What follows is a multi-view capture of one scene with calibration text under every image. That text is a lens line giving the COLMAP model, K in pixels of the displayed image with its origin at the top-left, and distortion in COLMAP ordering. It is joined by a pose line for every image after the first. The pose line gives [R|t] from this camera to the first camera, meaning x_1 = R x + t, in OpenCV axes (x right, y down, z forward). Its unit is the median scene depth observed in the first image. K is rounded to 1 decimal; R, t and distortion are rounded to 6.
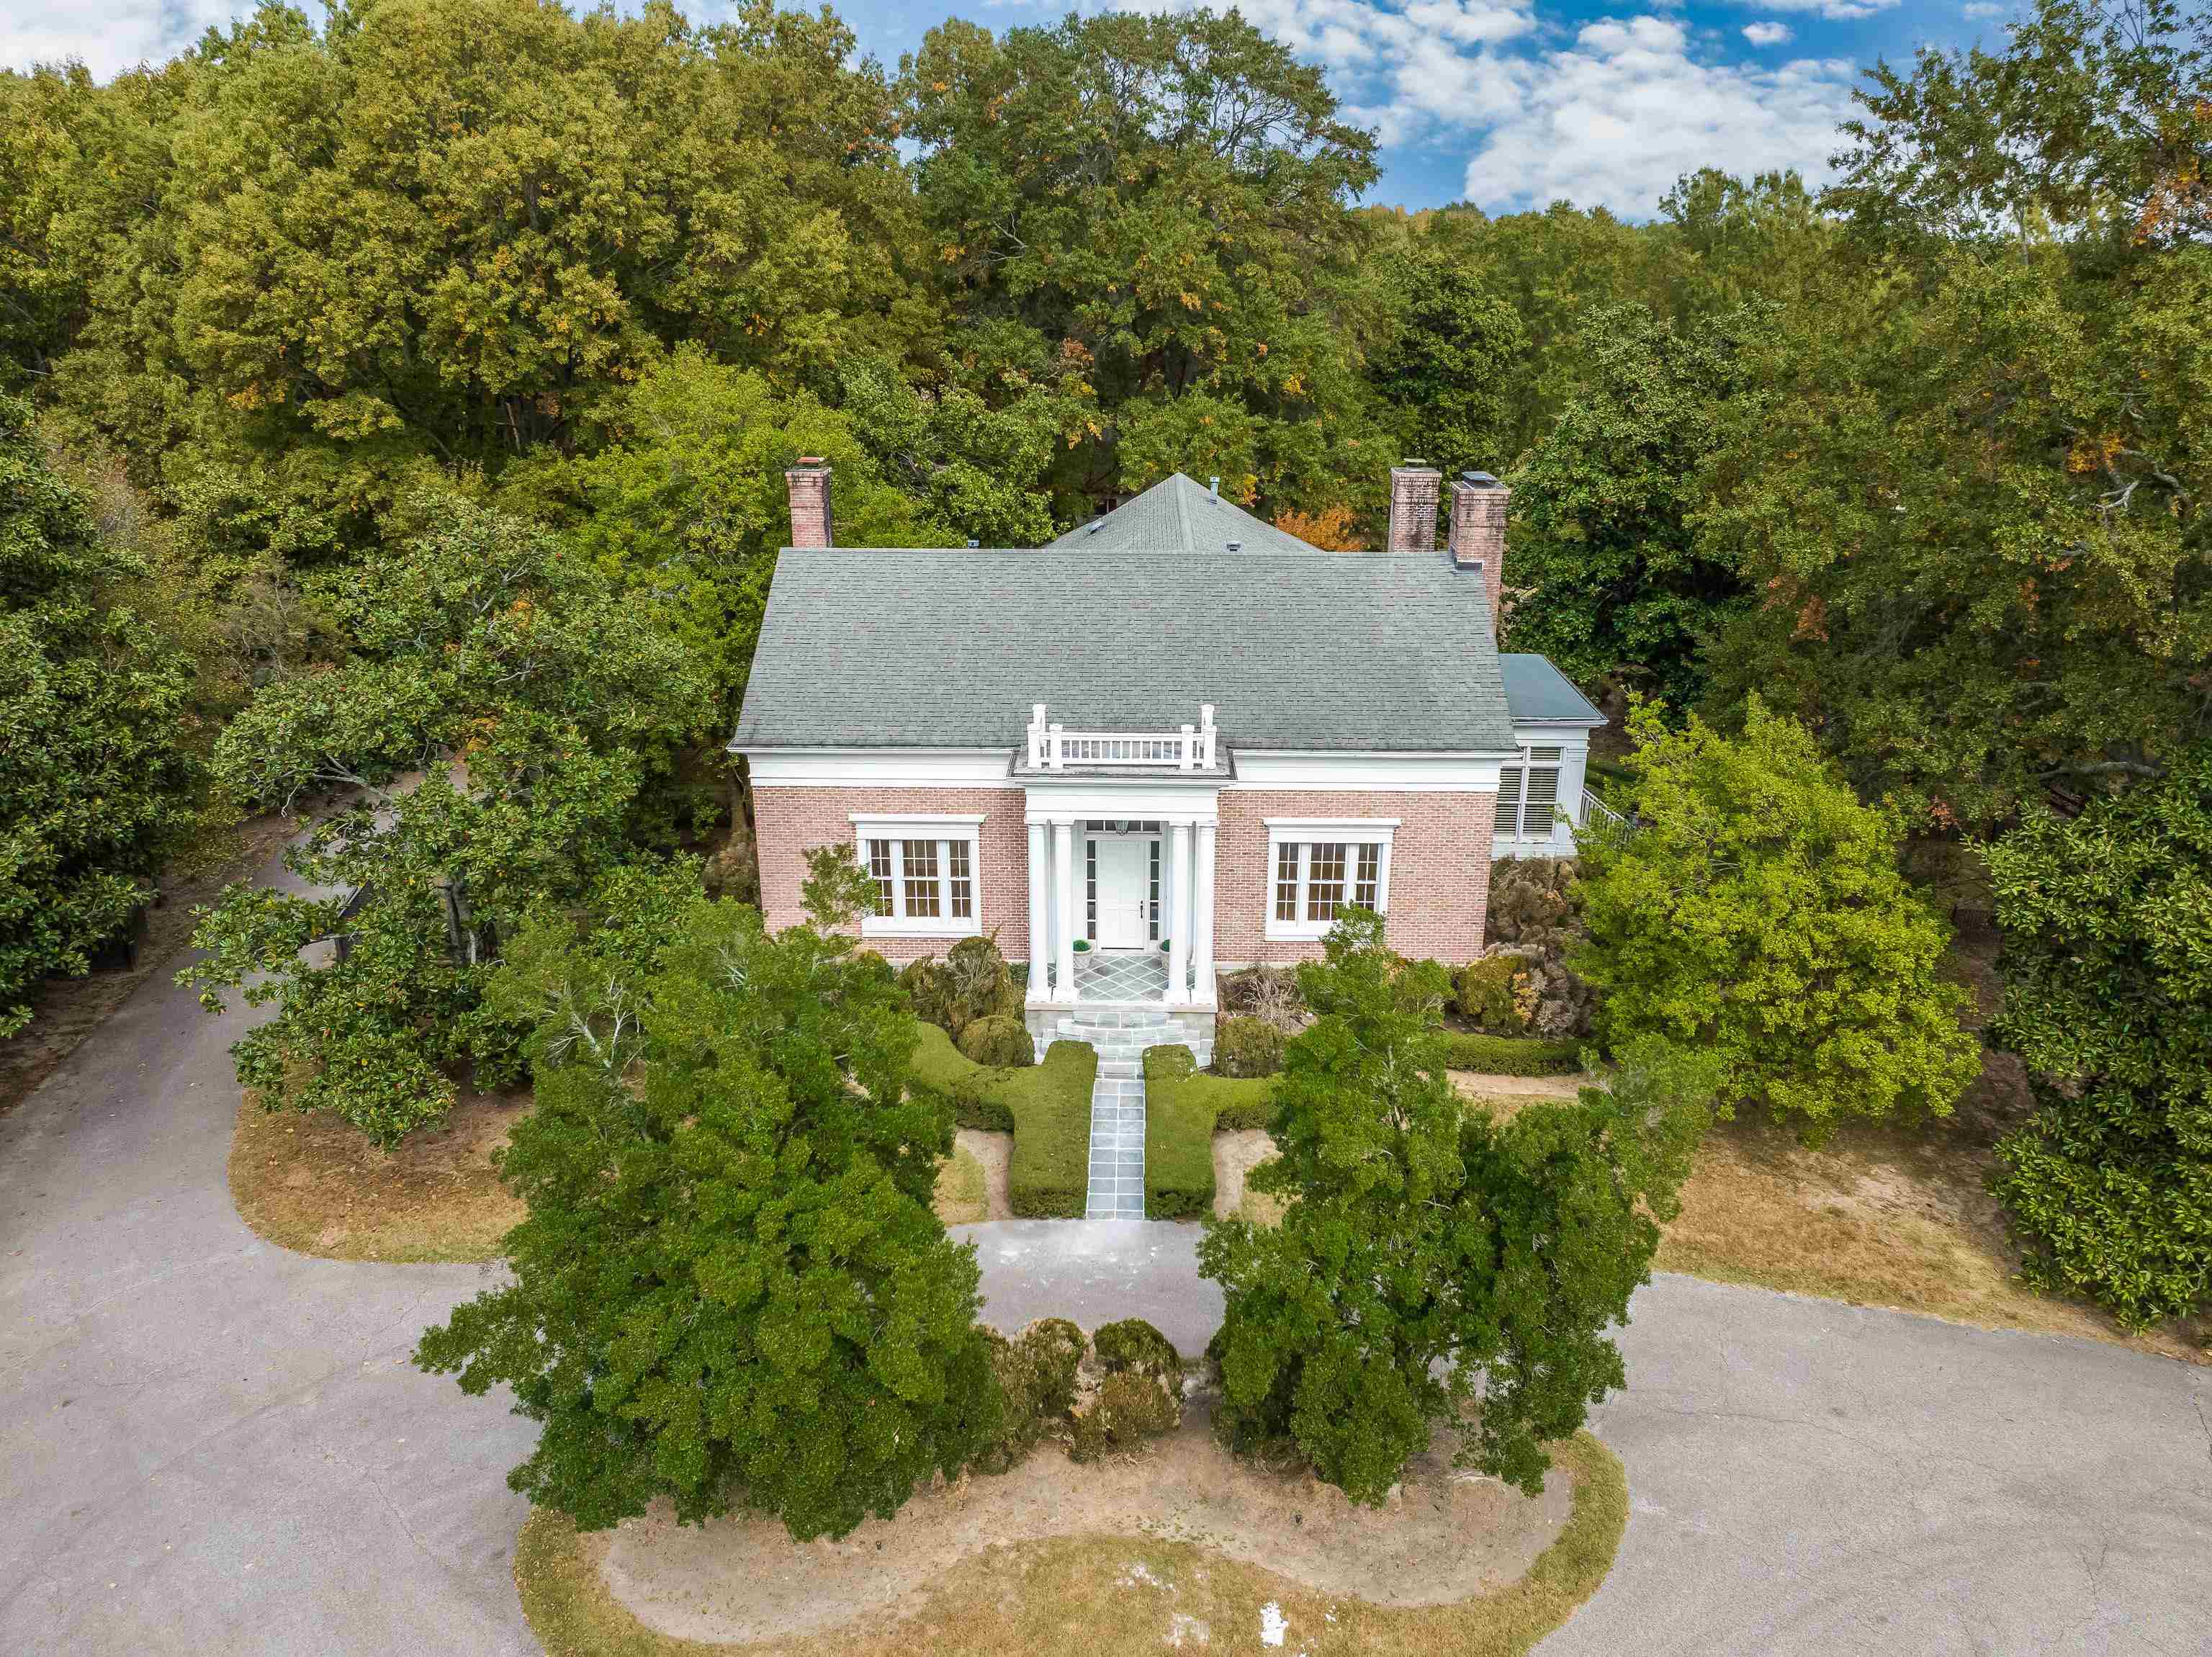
lens RADIAL K [[1538.0, 0, 1106.0], [0, 1538.0, 828.5], [0, 0, 1]] dist [-0.042073, -0.000569]
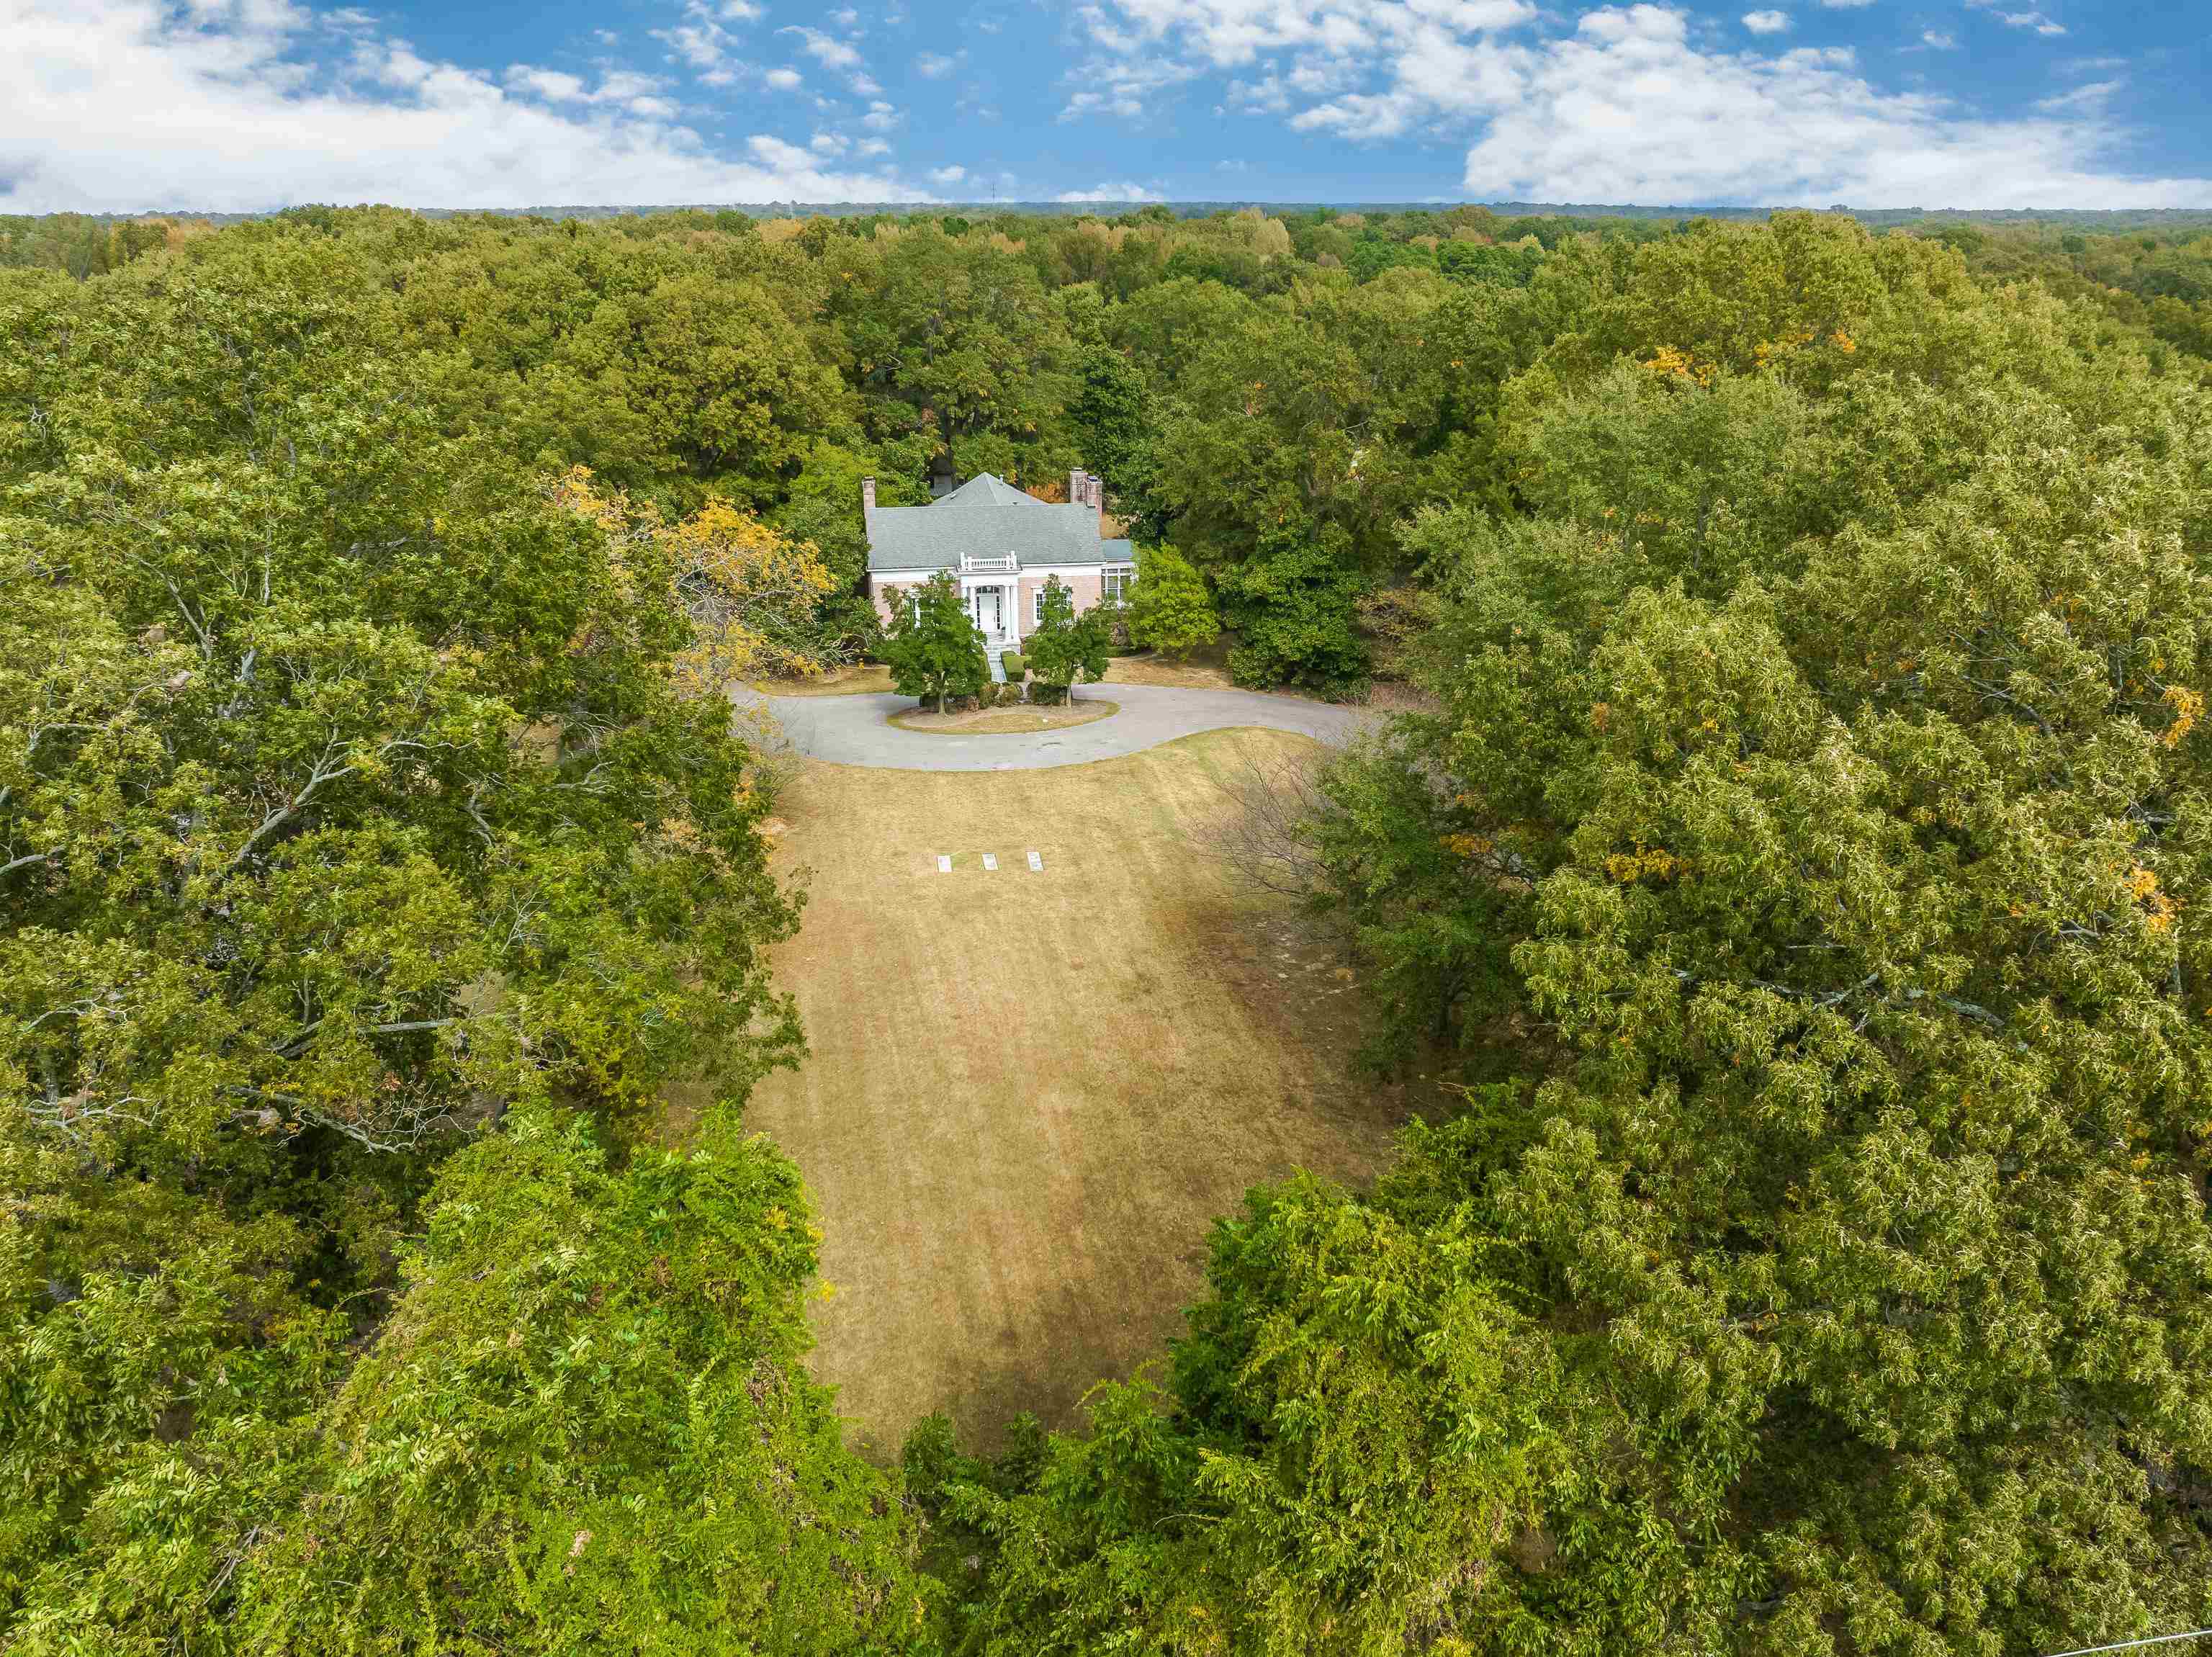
lens RADIAL K [[1538.0, 0, 1106.0], [0, 1538.0, 828.5], [0, 0, 1]] dist [-0.042073, -0.000569]
pose [[0.985605, -0.063319, 0.156759, -0.279282], [0.058591, 0.997682, 0.034603, 0.395527], [-0.158586, -0.024920, 0.987031, -2.217891]]
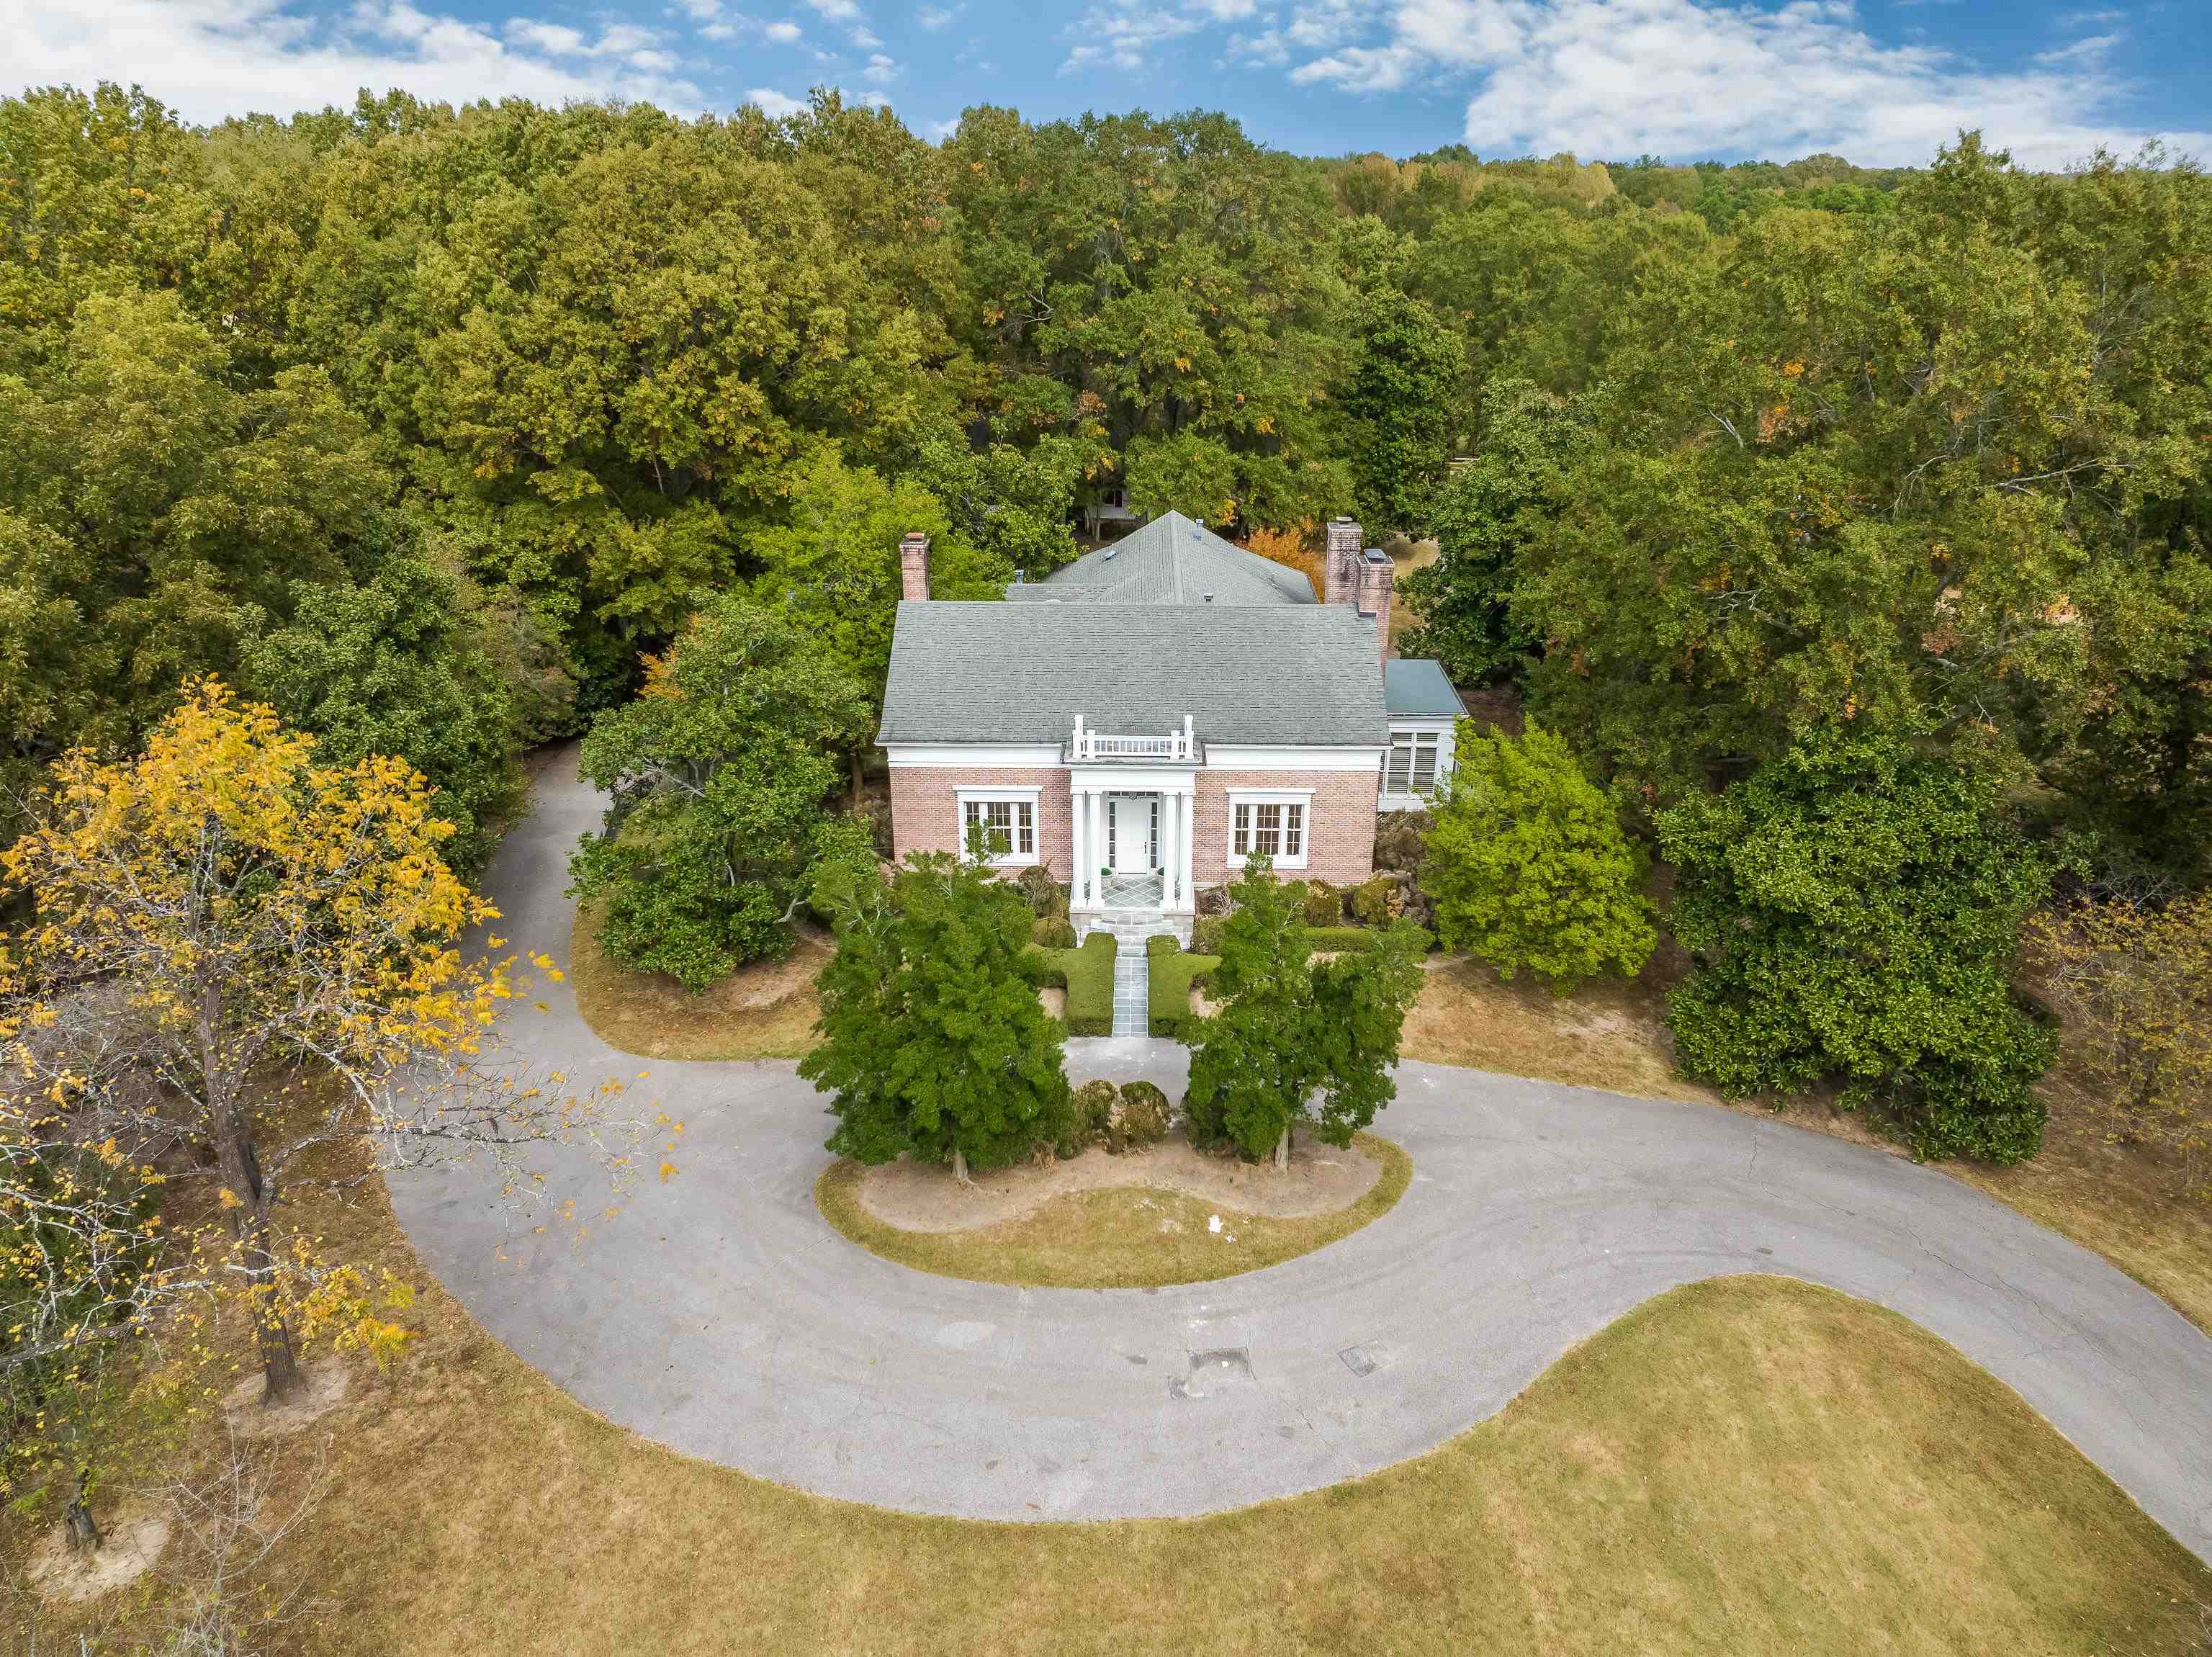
lens RADIAL K [[1538.0, 0, 1106.0], [0, 1538.0, 828.5], [0, 0, 1]] dist [-0.042073, -0.000569]
pose [[1.000000, -0.000446, 0.000190, -0.016029], [0.000436, 0.998731, 0.050363, -0.042493], [-0.000212, -0.050363, 0.998731, -0.511751]]
